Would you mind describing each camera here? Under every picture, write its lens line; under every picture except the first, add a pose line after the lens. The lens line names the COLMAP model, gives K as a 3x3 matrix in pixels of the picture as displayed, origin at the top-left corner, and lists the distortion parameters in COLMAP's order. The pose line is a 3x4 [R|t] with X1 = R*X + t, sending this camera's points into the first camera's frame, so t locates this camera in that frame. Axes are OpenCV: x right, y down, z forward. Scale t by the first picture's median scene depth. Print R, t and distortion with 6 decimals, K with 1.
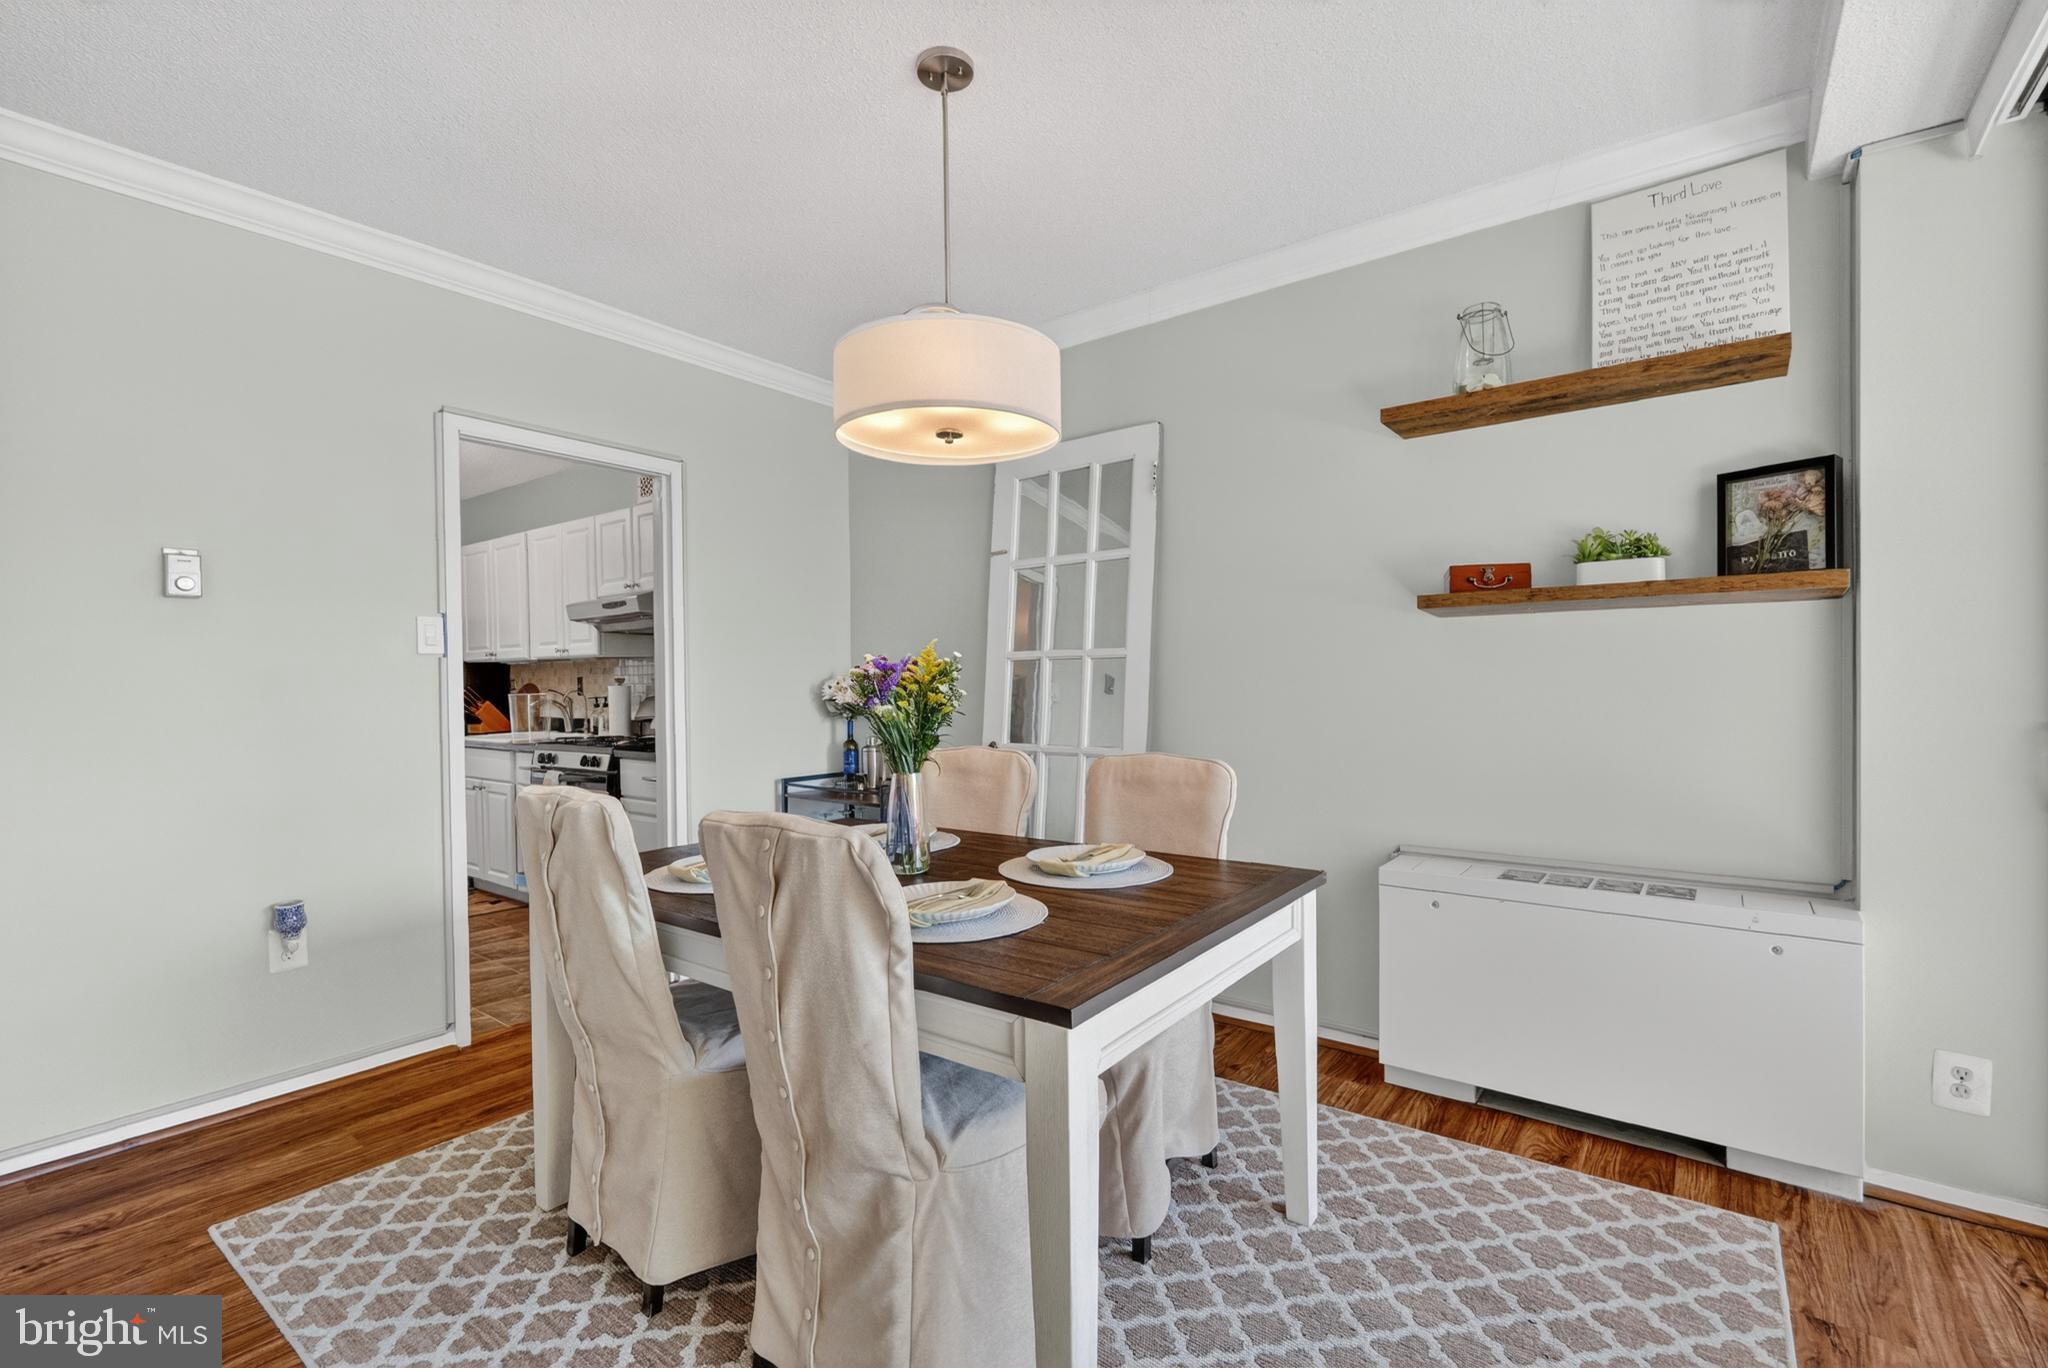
lens RADIAL K [[907.4, 0, 1018.9], [0, 907.4, 689.1], [0, 0, 1]] dist [-0.004959, 0.000834]
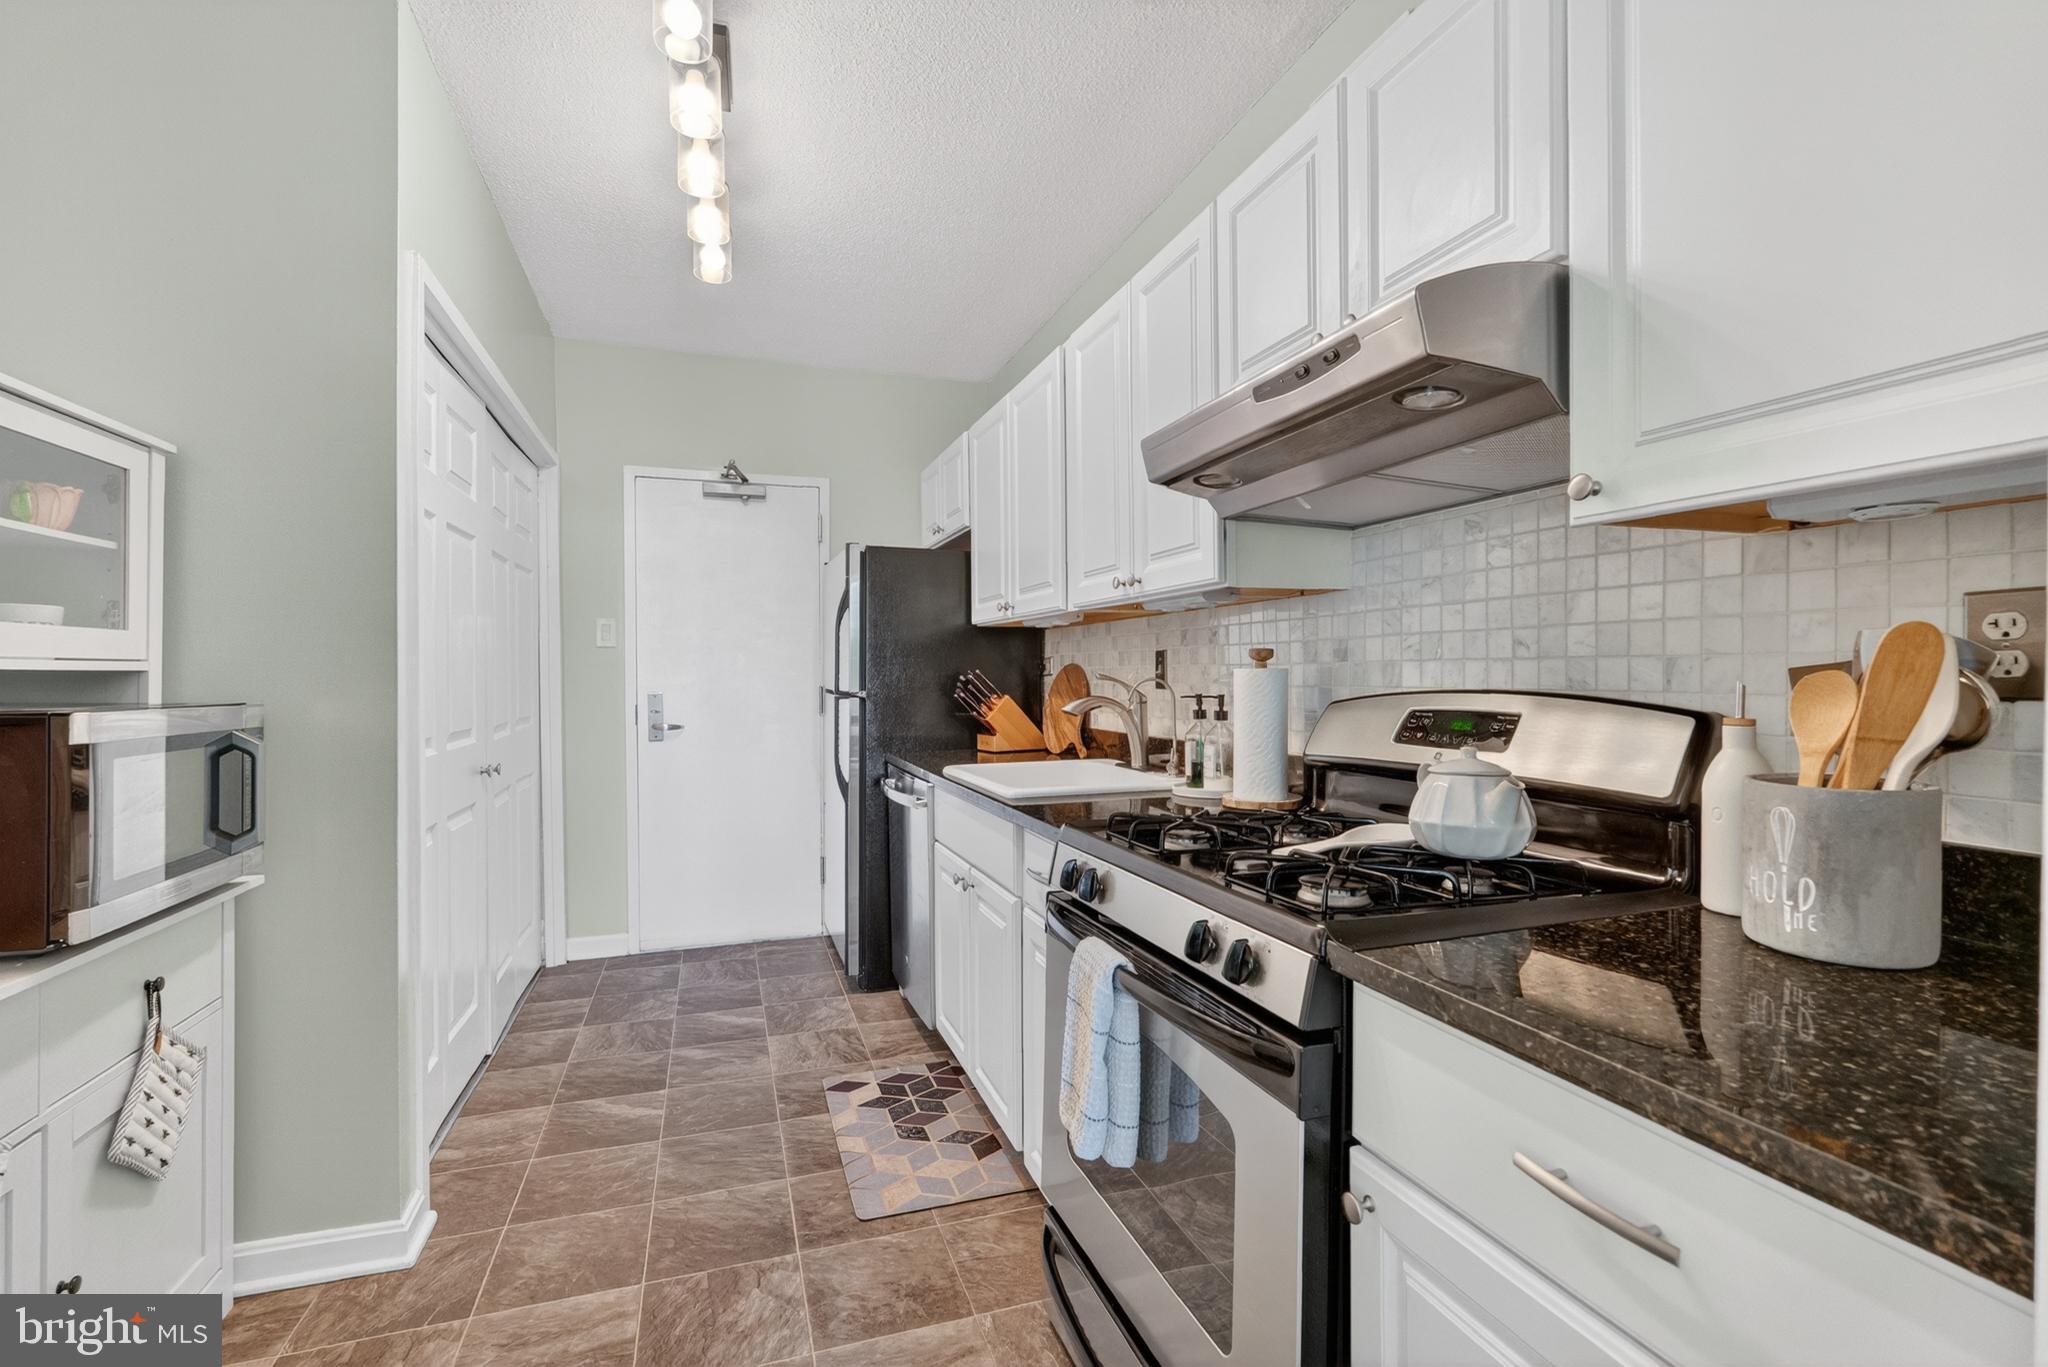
lens RADIAL K [[907.4, 0, 1023.5], [0, 907.4, 686.3], [0, 0, 1]] dist [-0.004959, 0.000834]
pose [[0.838148, 0.017029, -0.545177, -0.689064], [-0.011820, 0.999845, 0.013059, 0.000482], [0.545315, -0.004501, 0.838219, 1.358221]]
